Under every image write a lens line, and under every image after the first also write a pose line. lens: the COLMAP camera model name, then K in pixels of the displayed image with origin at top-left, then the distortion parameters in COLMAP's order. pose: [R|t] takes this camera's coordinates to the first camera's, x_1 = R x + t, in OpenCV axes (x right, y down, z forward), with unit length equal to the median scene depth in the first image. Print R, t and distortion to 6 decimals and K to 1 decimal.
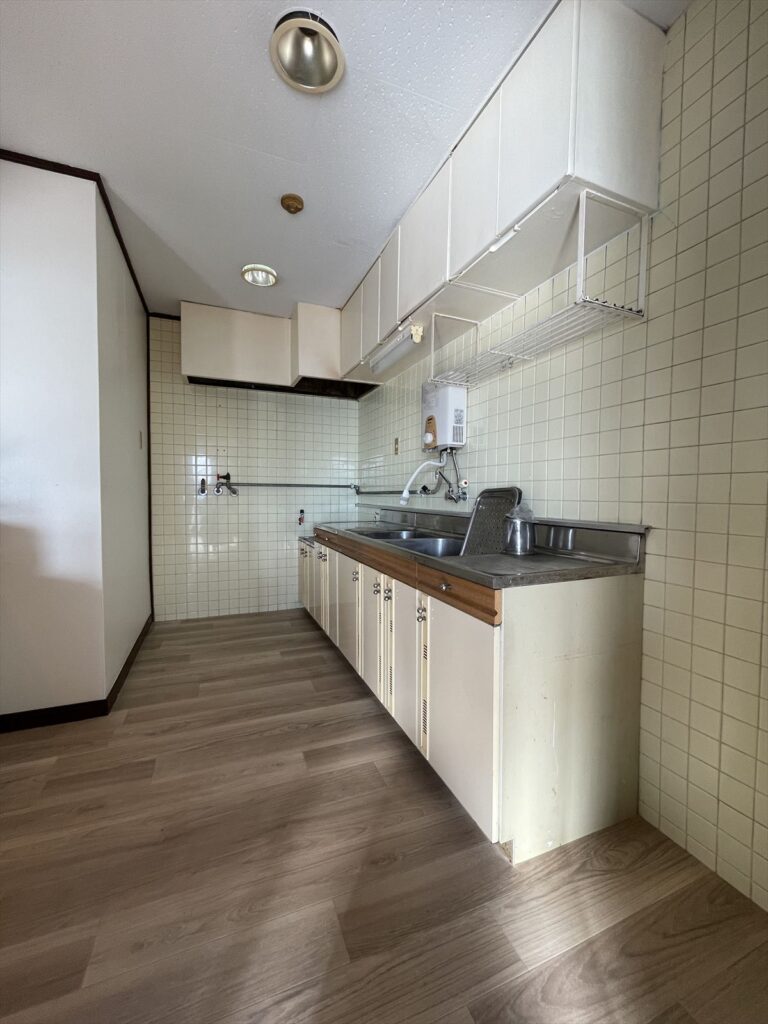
lens RADIAL K [[412.1, 0, 376.9], [0, 412.1, 516.5], [0, 0, 1]] dist [0.000074, 0.000144]
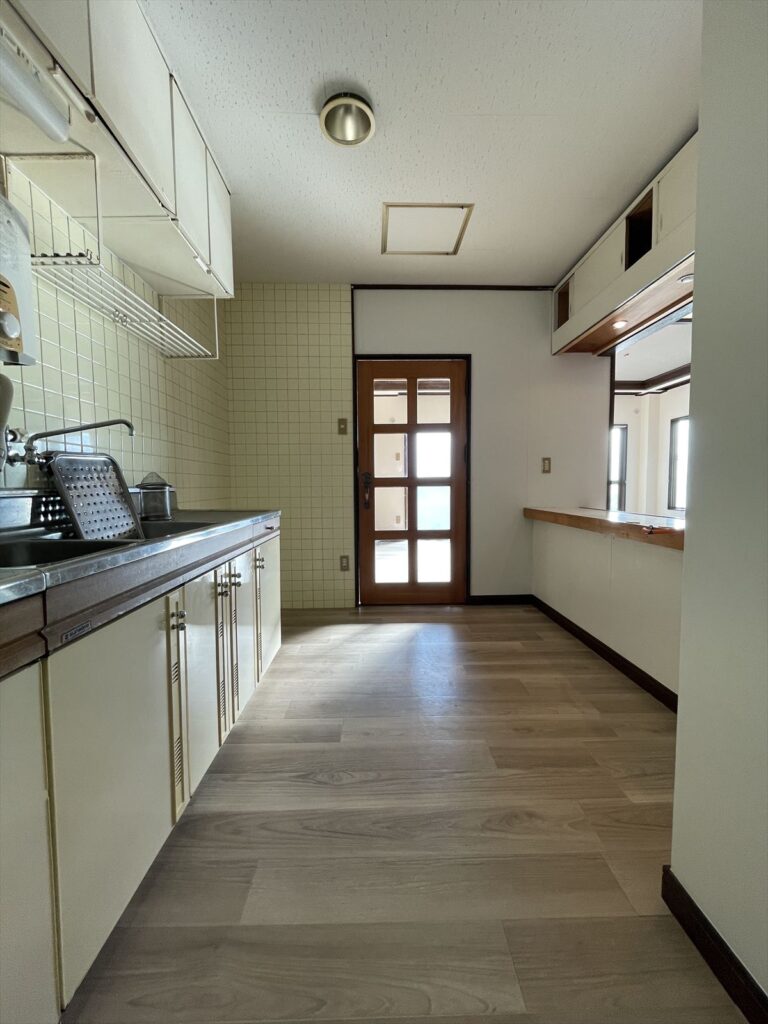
lens RADIAL K [[412.1, 0, 378.9], [0, 412.1, 510.2], [0, 0, 1]] dist [0.000074, 0.000144]
pose [[-0.934377, -0.010598, 0.356129, -0.529440], [0.027405, 0.994458, 0.101499, -0.036187], [-0.355231, 0.104598, -0.928908, 1.602405]]
